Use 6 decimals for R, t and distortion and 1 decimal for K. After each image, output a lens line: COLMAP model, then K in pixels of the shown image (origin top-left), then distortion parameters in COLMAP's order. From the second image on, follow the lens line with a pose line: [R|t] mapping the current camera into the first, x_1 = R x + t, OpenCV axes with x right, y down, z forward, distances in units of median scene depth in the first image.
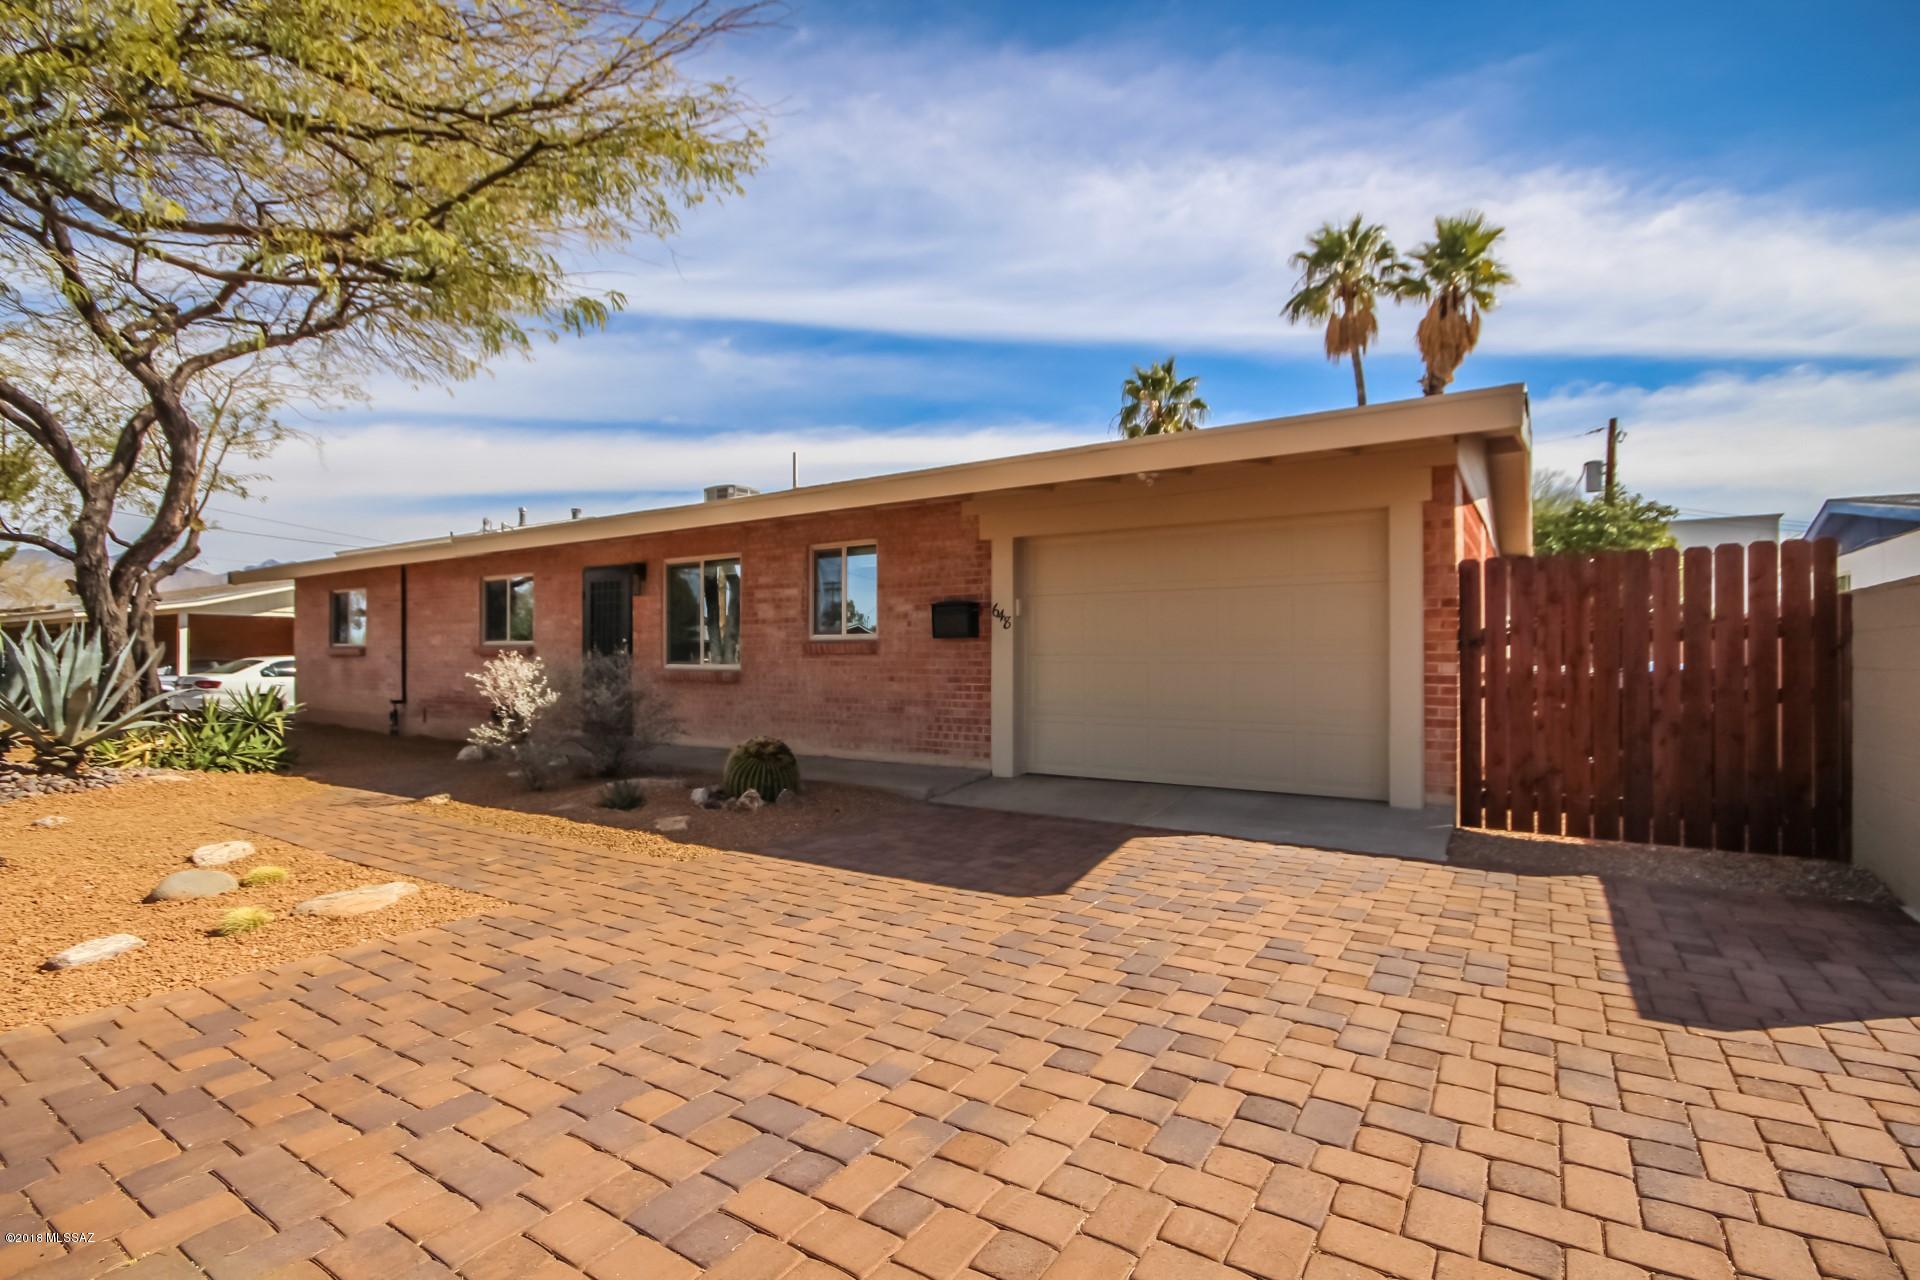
lens RADIAL K [[894.4, 0, 961.9], [0, 894.4, 646.1], [0, 0, 1]] dist [-0.004760, -0.000199]
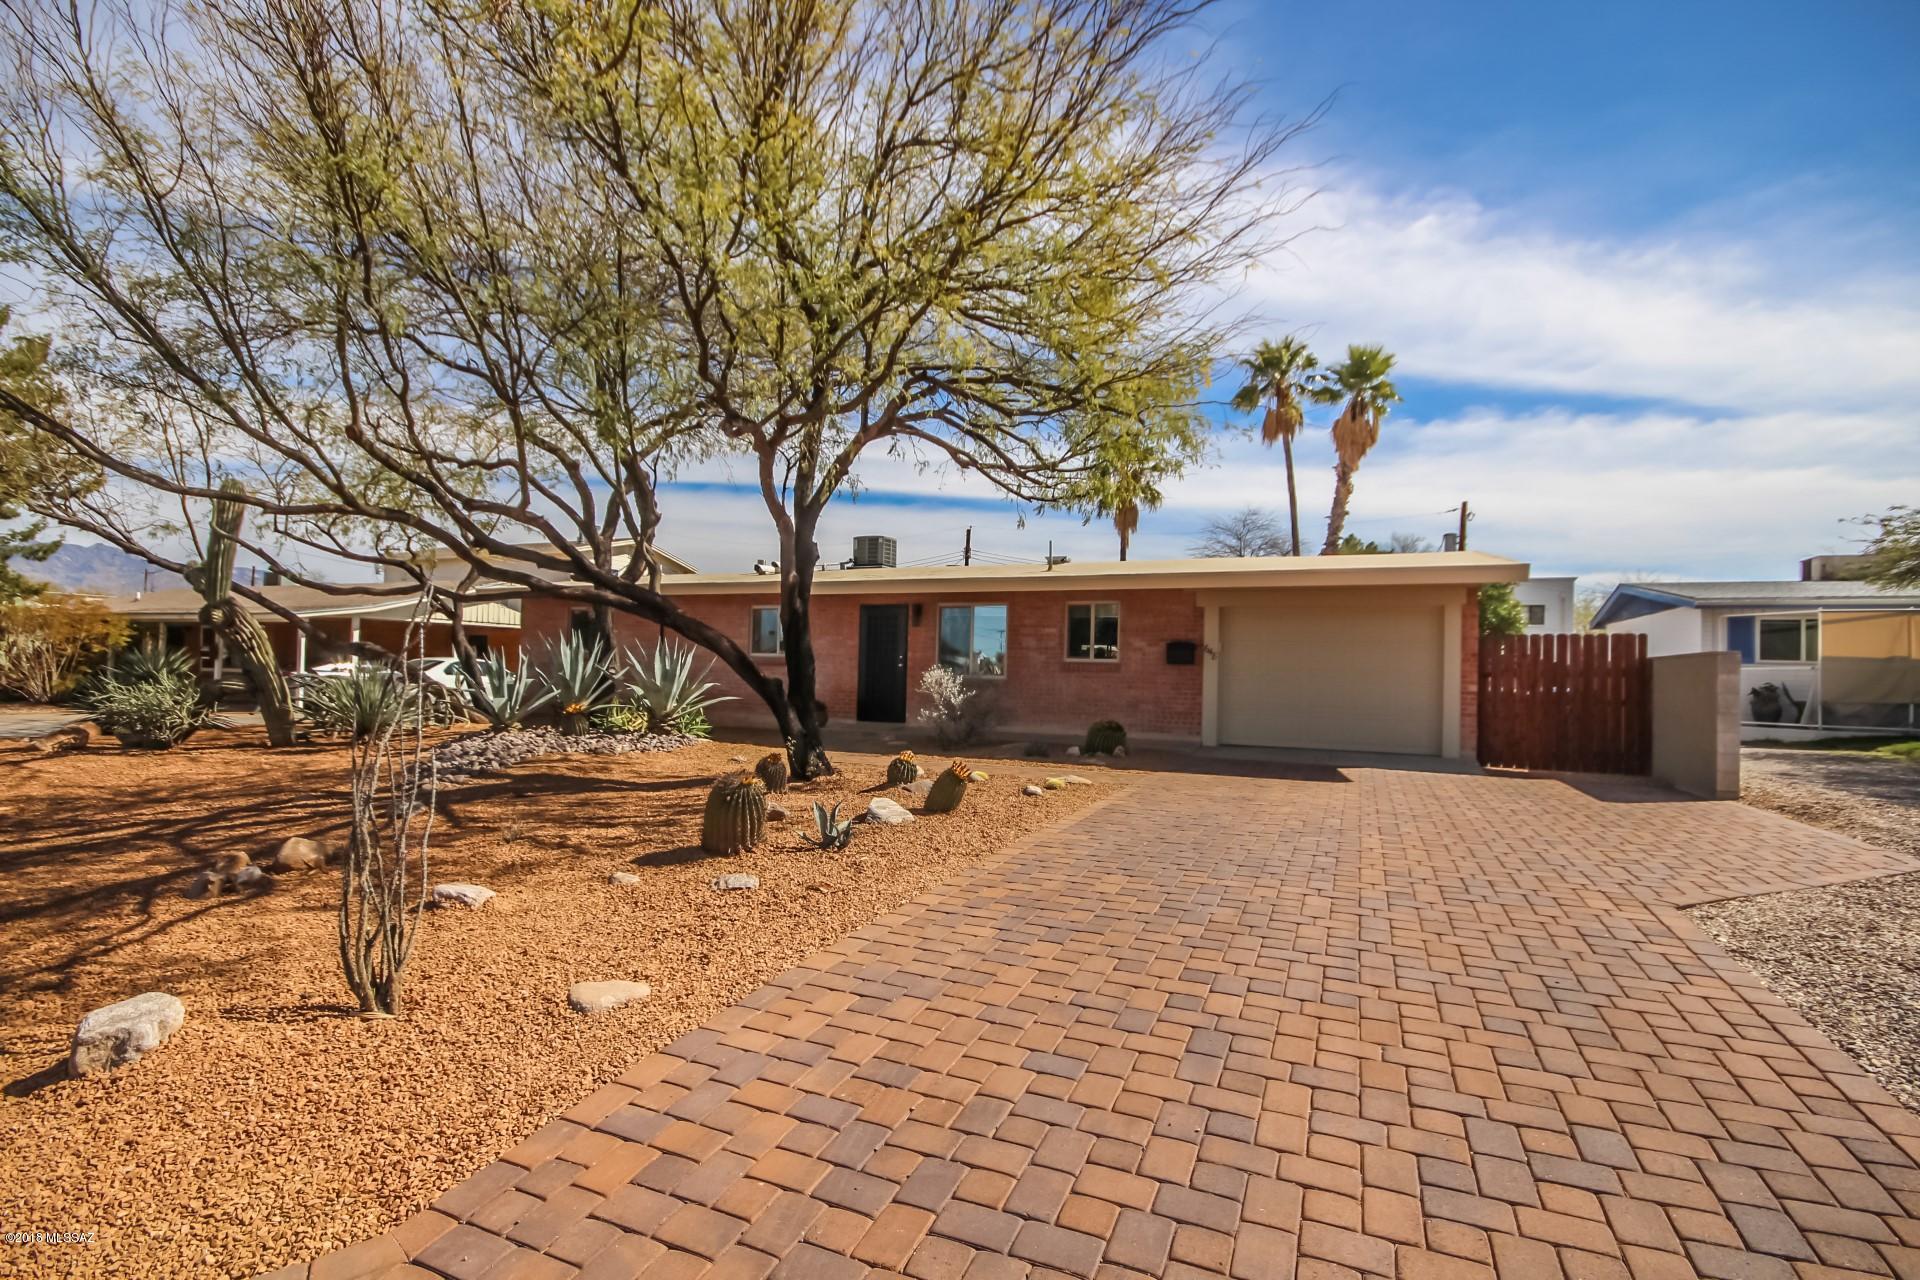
lens RADIAL K [[894.4, 0, 961.7], [0, 894.4, 644.8], [0, 0, 1]] dist [-0.004760, -0.000199]
pose [[0.987422, 0.030354, 0.155165, -0.262057], [-0.027430, 0.999404, -0.020951, 0.000654], [-0.155709, 0.016431, 0.987666, -0.231830]]
